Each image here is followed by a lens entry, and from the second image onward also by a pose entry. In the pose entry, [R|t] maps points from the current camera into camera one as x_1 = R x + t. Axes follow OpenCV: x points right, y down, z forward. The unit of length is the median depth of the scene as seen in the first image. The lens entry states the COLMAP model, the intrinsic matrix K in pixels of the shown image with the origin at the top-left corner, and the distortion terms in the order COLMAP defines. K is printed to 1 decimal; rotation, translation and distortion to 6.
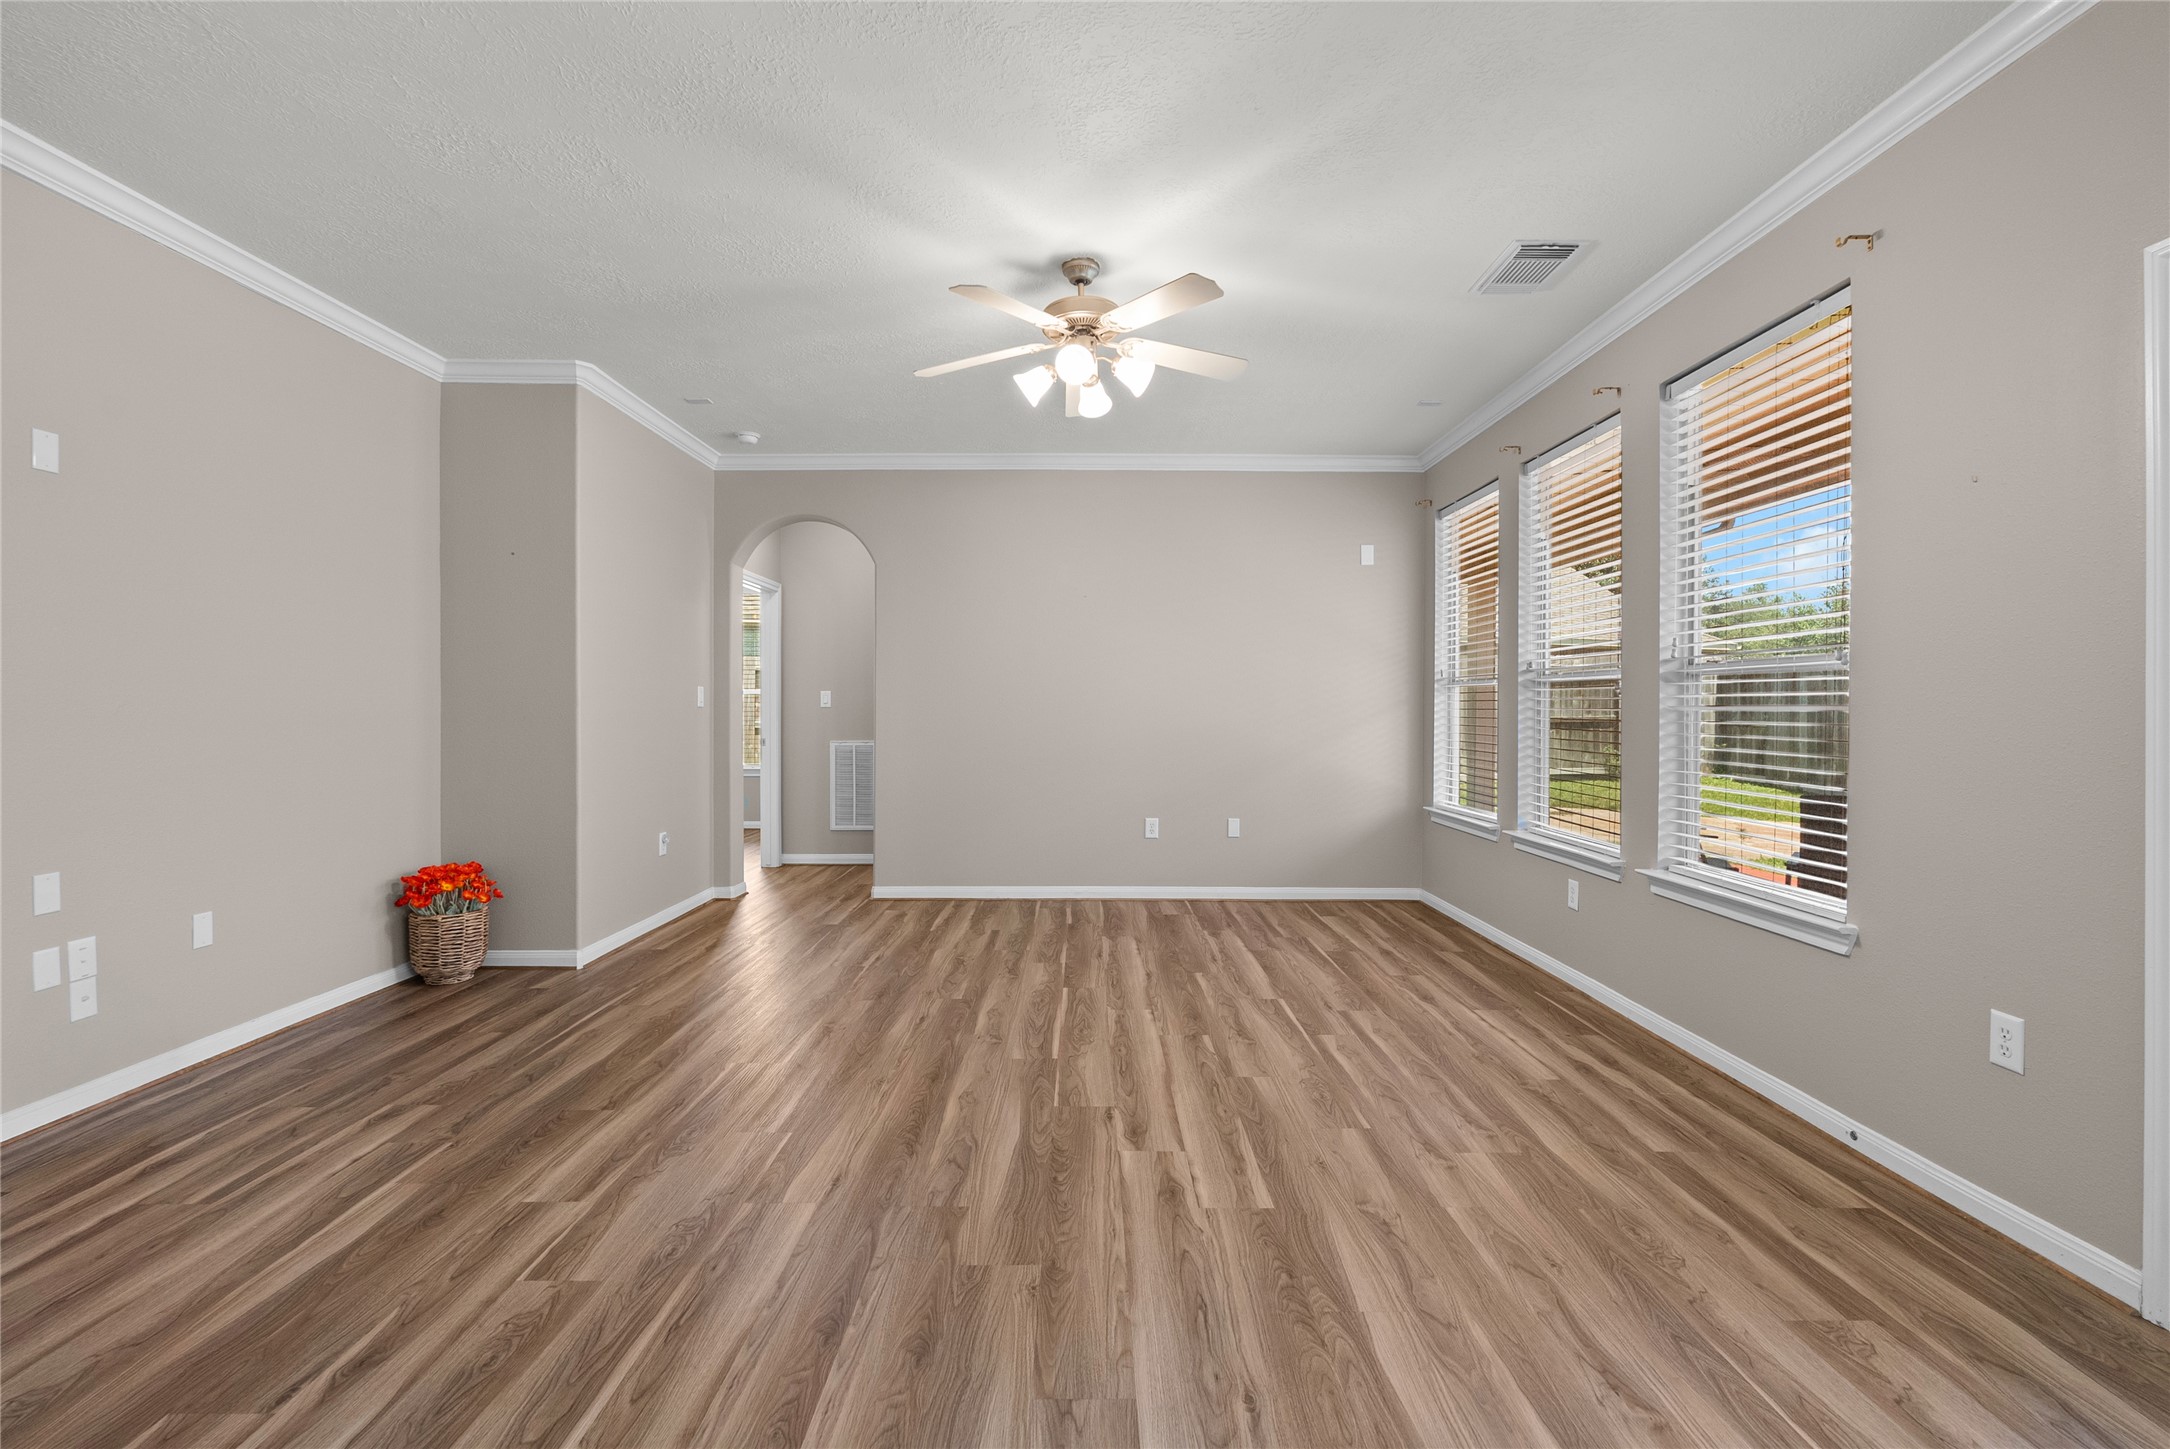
lens RADIAL K [[955.7, 0, 1089.8], [0, 955.7, 732.0], [0, 0, 1]] dist [-0.003437, 0.000386]
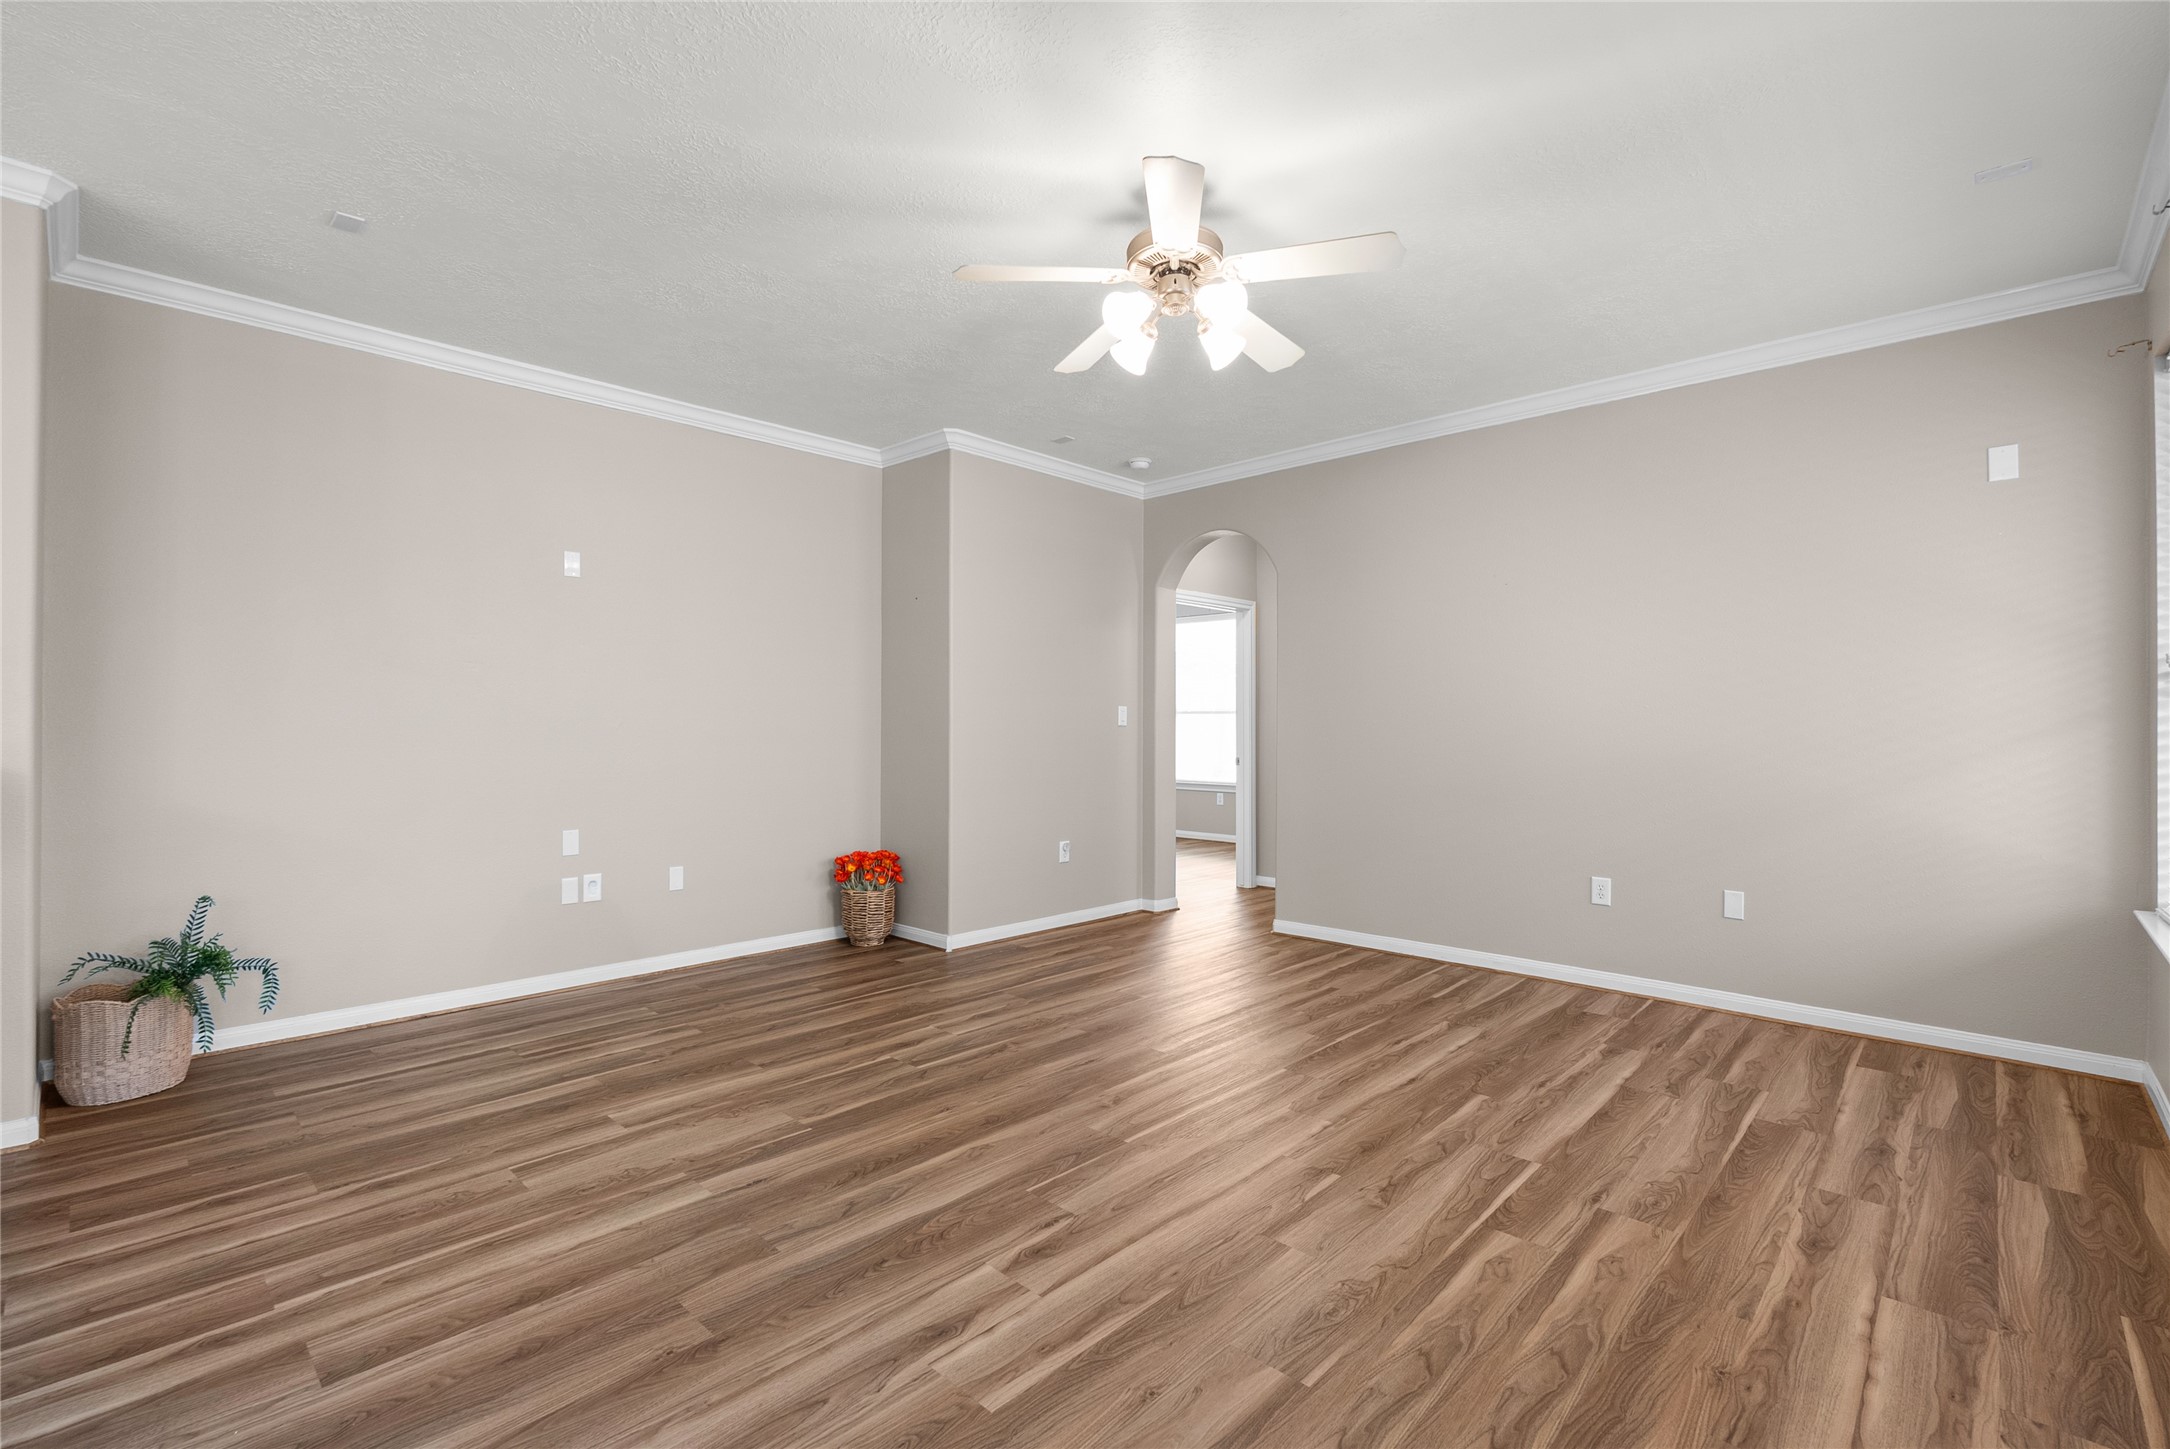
lens RADIAL K [[964.2, 0, 1085.0], [0, 964.2, 724.5], [0, 0, 1]] dist [-0.003121, 0.000083]
pose [[0.723570, -0.002289, -0.690247, 0.524255], [-0.018430, 0.999574, -0.022635, -0.003589], [0.690004, 0.029100, 0.723220, 0.356682]]
